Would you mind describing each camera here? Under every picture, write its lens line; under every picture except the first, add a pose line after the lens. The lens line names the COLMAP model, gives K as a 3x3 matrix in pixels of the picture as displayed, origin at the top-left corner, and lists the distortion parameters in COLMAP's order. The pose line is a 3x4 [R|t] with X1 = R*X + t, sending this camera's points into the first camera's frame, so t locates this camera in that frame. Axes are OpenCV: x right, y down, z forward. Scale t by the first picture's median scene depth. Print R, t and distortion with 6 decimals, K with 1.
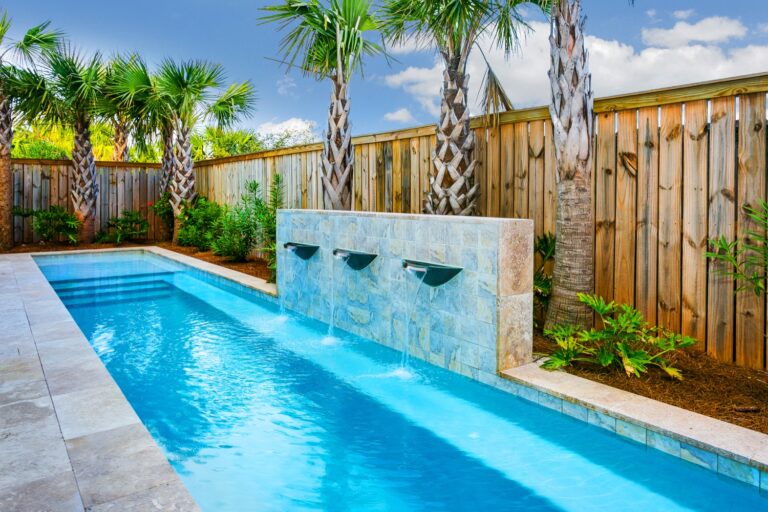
lens RADIAL K [[519.5, 0, 390.8], [0, 519.5, 199.2], [0, 0, 1]] dist [-0.010622, 0.006080]
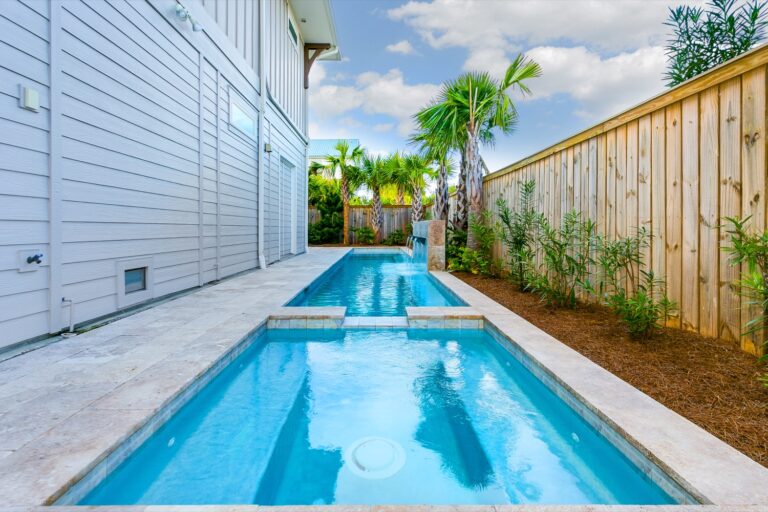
lens RADIAL K [[403.4, 0, 367.1], [0, 403.4, 229.0], [0, 0, 1]] dist [0.004229, 0.002336]
pose [[0.776102, -0.006818, -0.630571, 0.770218], [0.005407, 0.999977, -0.004157, 0.053869], [0.630585, -0.000183, 0.776121, -0.568503]]
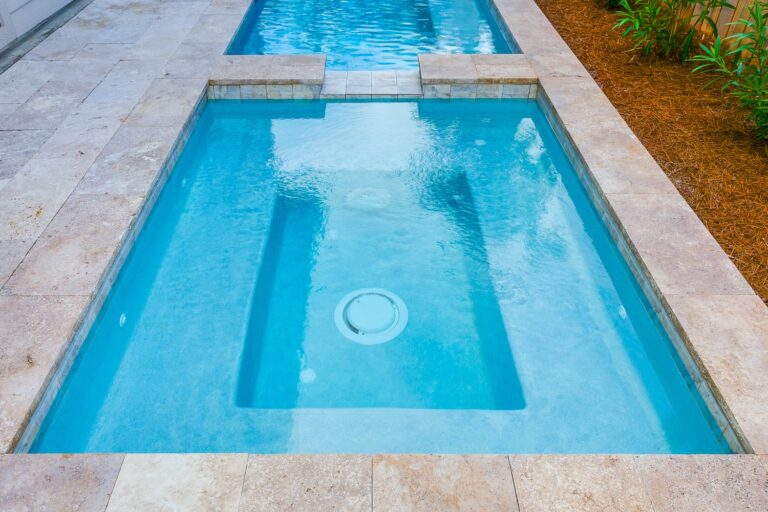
lens RADIAL K [[597.5, 0, 349.1], [0, 597.5, 253.2], [0, 0, 1]] dist [0.013083, -0.005006]
pose [[0.773960, 0.381255, -0.505599, 0.738039], [0.010737, 0.790423, 0.612467, -0.044172], [0.633143, -0.479454, 0.607663, -0.538477]]
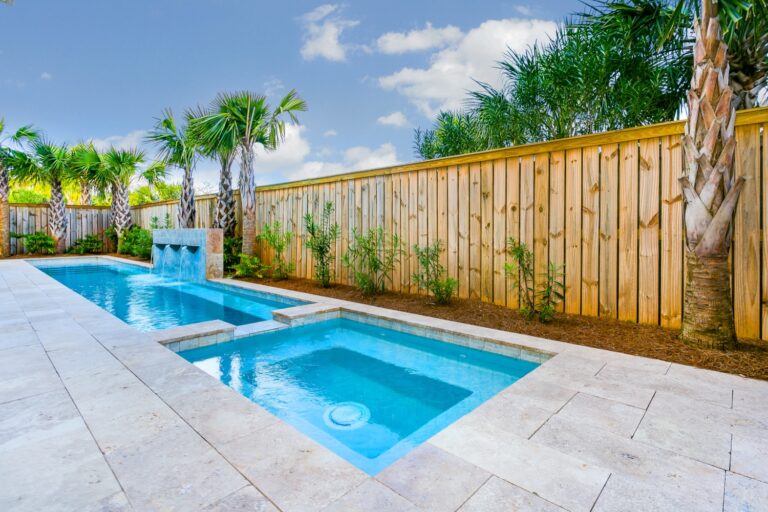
lens RADIAL K [[390.2, 0, 385.2], [0, 390.2, 235.6], [0, 0, 1]] dist [0.008960, -0.000193]
pose [[0.989225, -0.007650, 0.146204, 0.492691], [0.006238, 0.999929, 0.010113, 0.034966], [-0.146271, -0.009092, 0.989203, -0.756506]]
